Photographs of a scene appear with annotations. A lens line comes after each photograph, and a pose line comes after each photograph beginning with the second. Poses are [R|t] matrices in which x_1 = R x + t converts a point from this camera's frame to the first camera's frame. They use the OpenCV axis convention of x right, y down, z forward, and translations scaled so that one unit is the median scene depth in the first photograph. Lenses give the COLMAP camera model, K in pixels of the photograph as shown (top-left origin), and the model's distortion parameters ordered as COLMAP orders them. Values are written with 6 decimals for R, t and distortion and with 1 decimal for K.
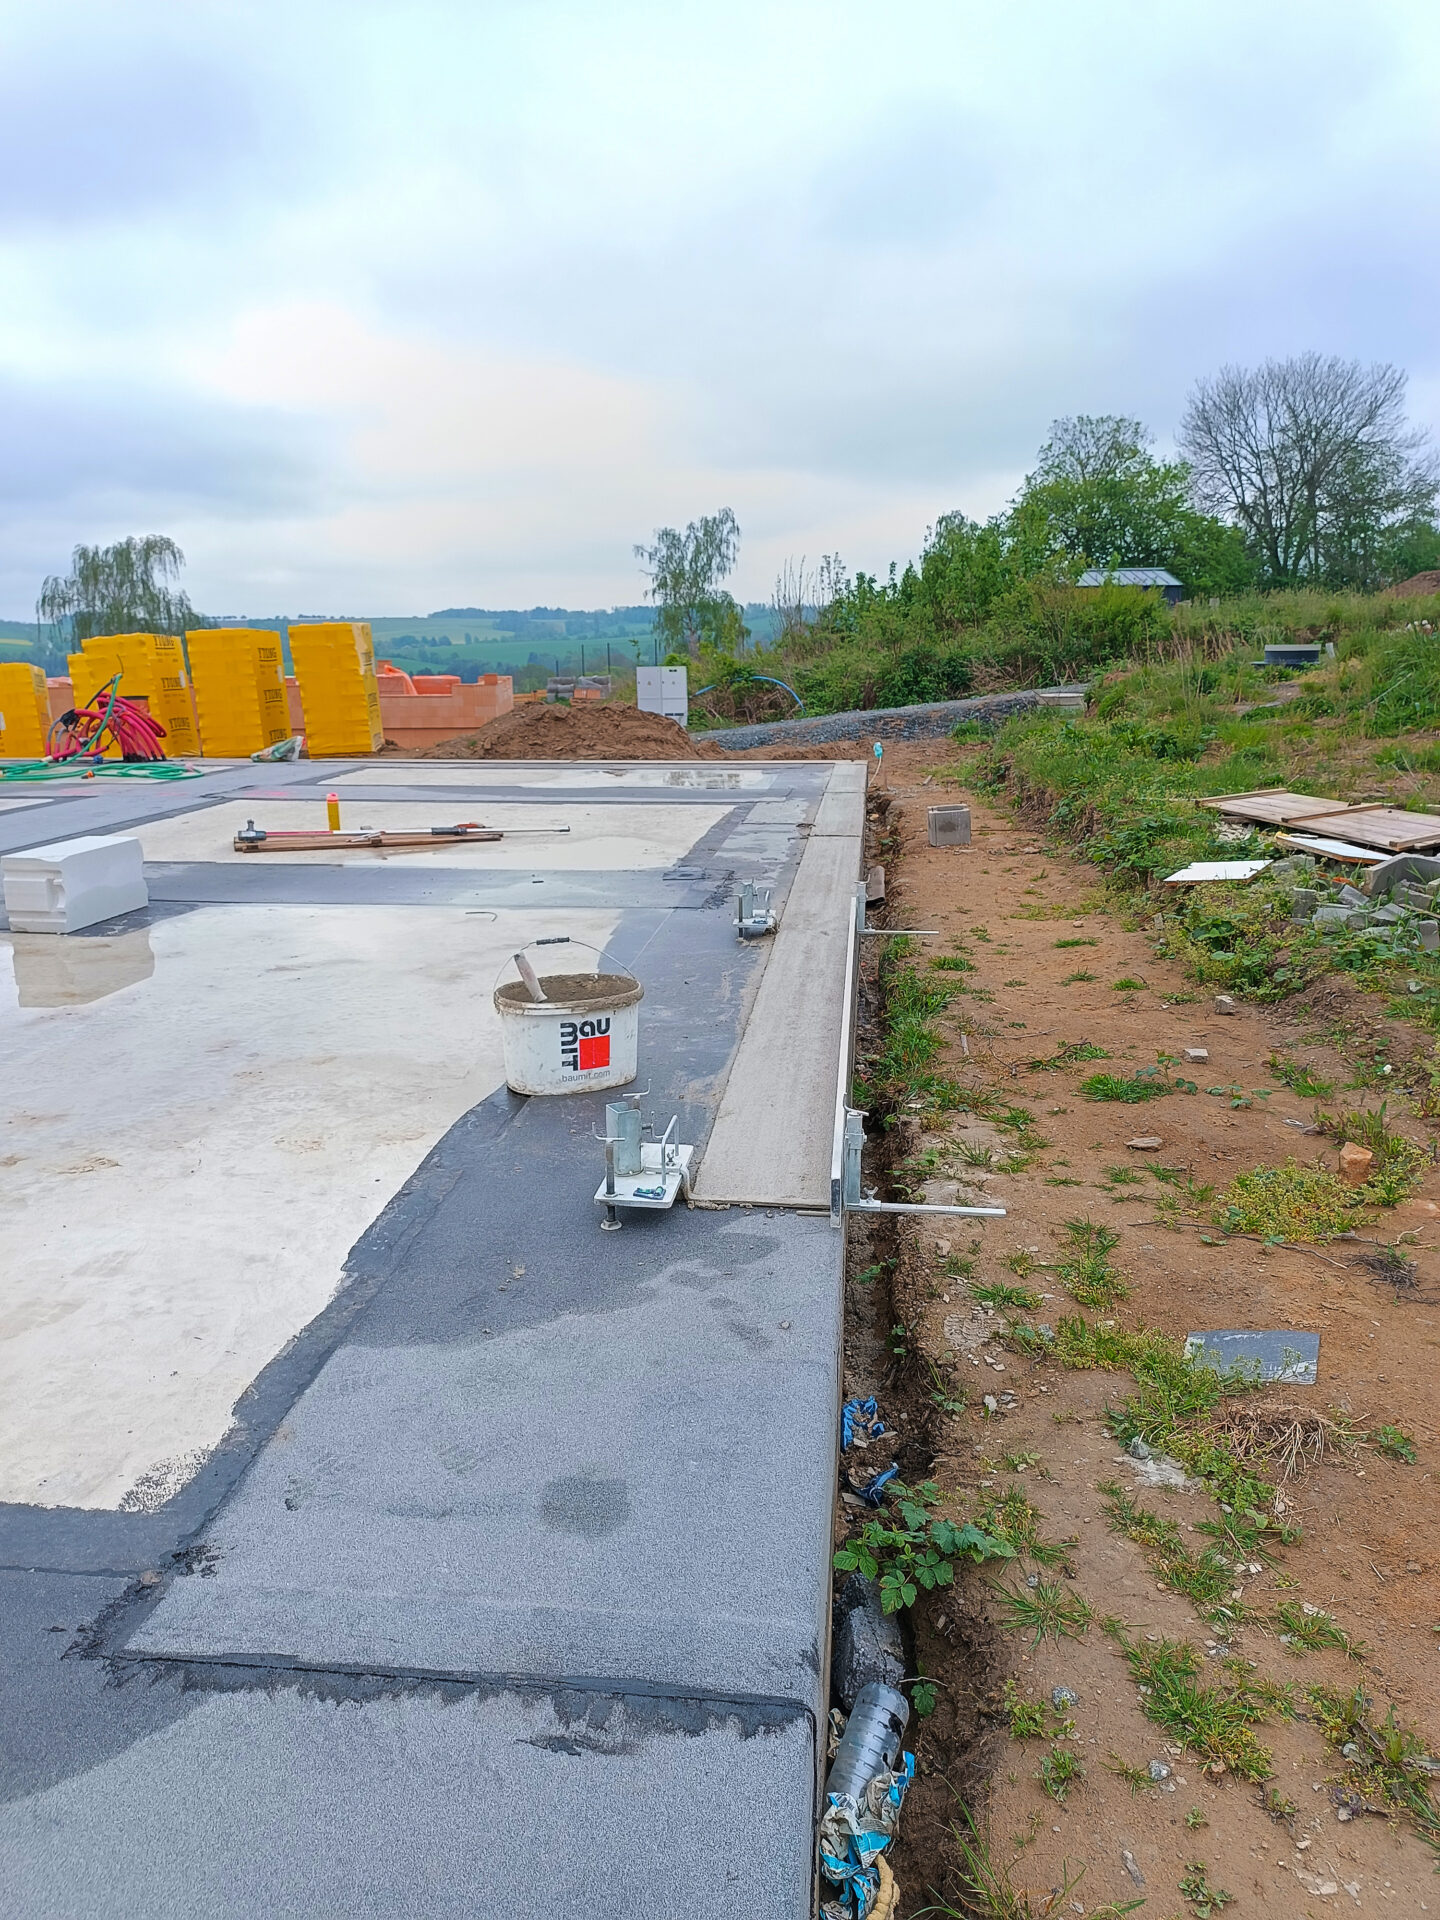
lens RADIAL K [[1365.9, 0, 712.6], [0, 1365.9, 959.9], [0, 0, 1]] dist [0.078428, -0.153192]
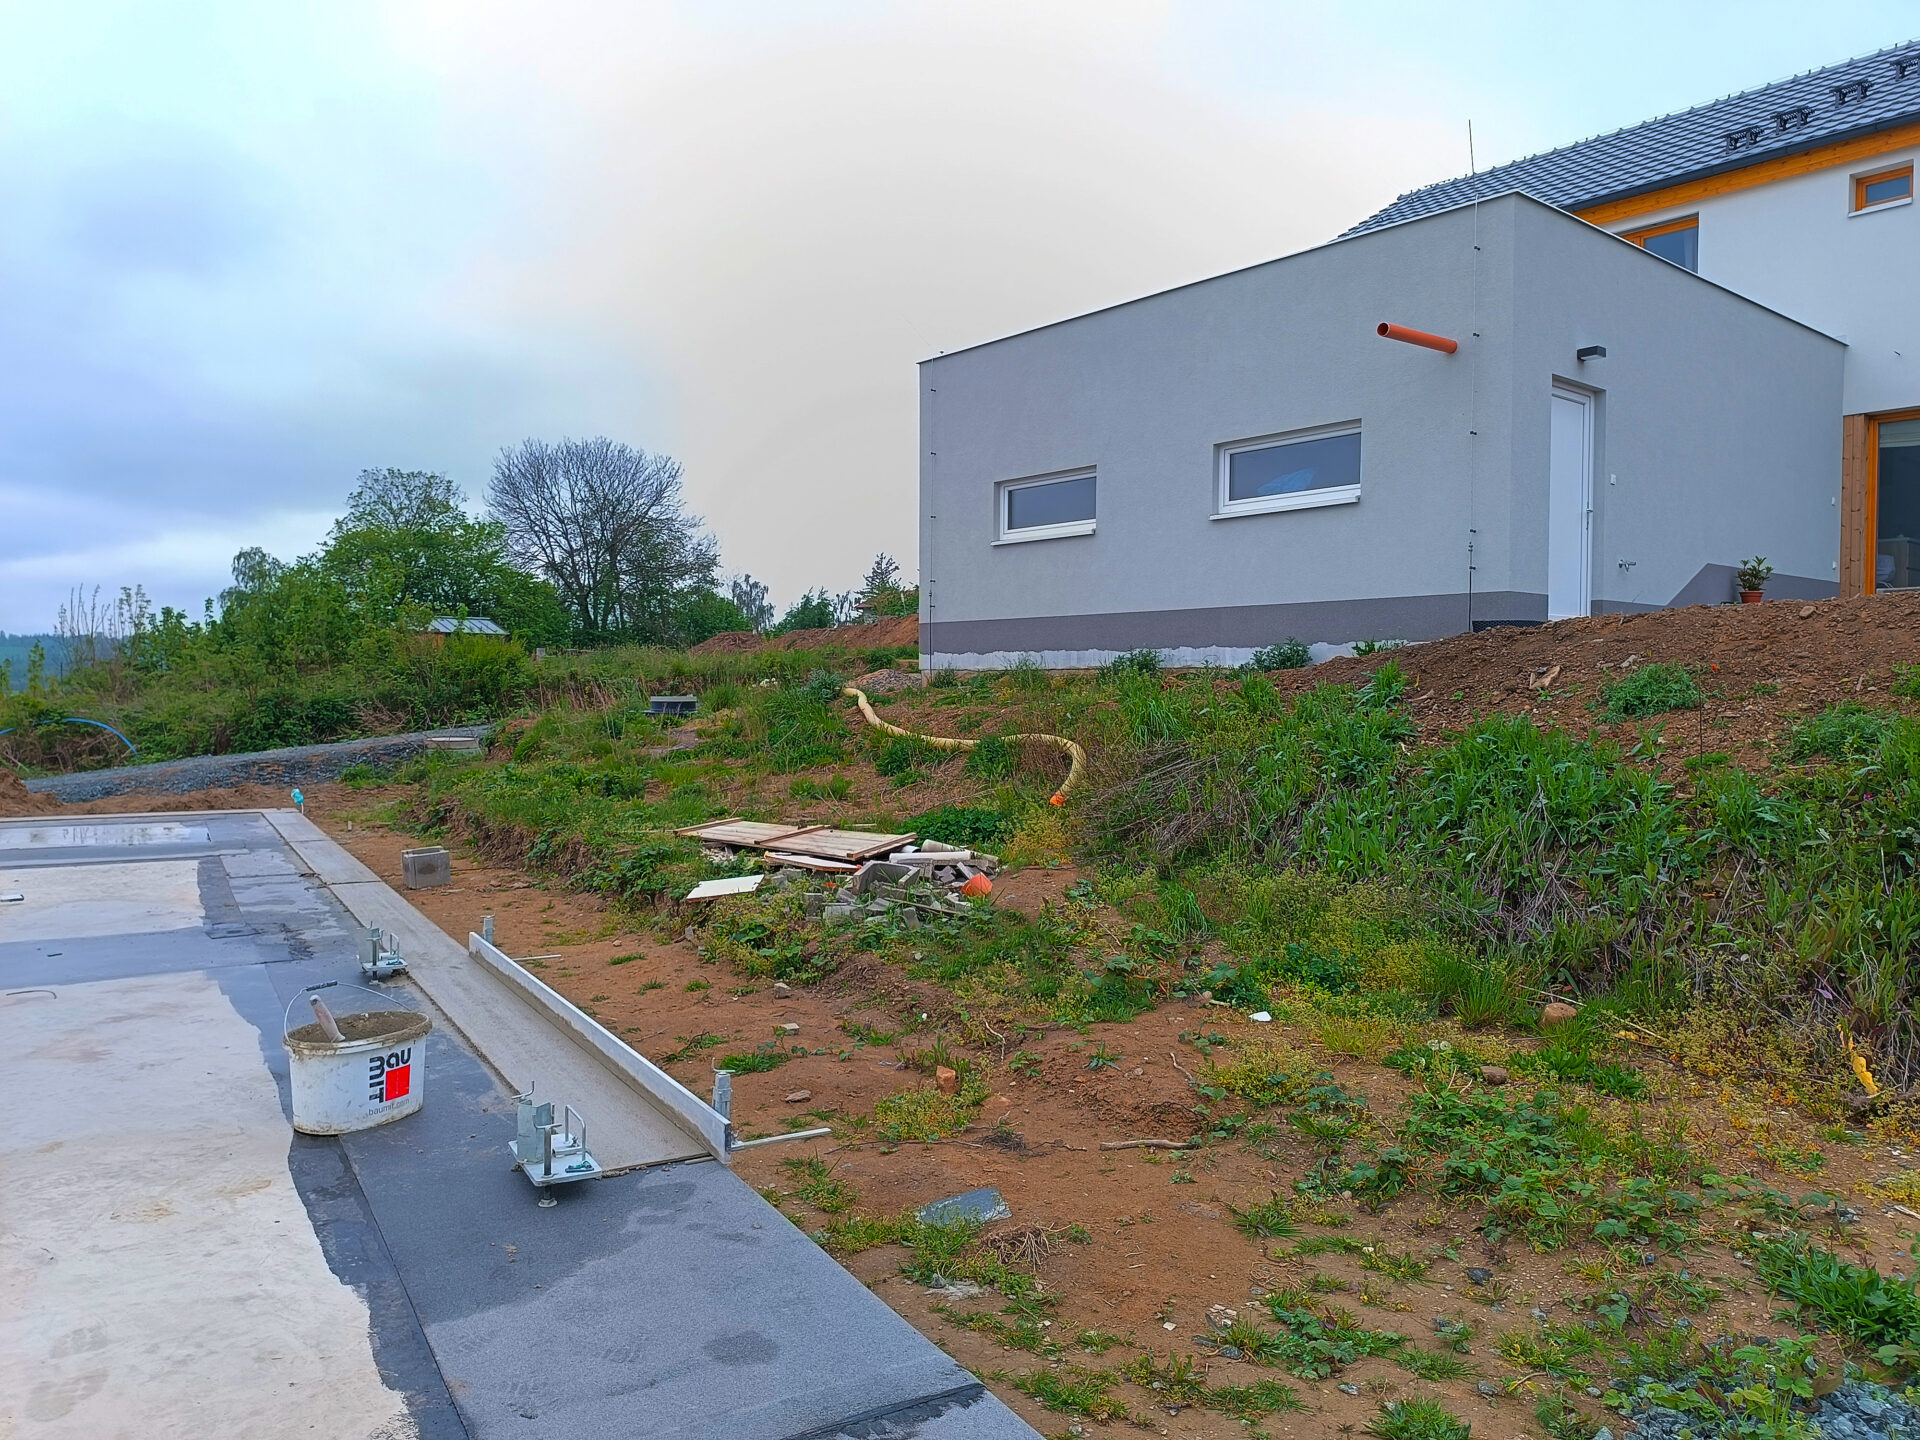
lens RADIAL K [[1359.6, 0, 963.0], [0, 1359.6, 724.4], [0, 0, 1]] dist [0.082292, -0.138621]
pose [[0.793694, -0.001996, 0.608314, -0.144685], [0.121494, 0.980368, -0.155302, 0.005023], [-0.596061, 0.197169, 0.778354, -0.060003]]
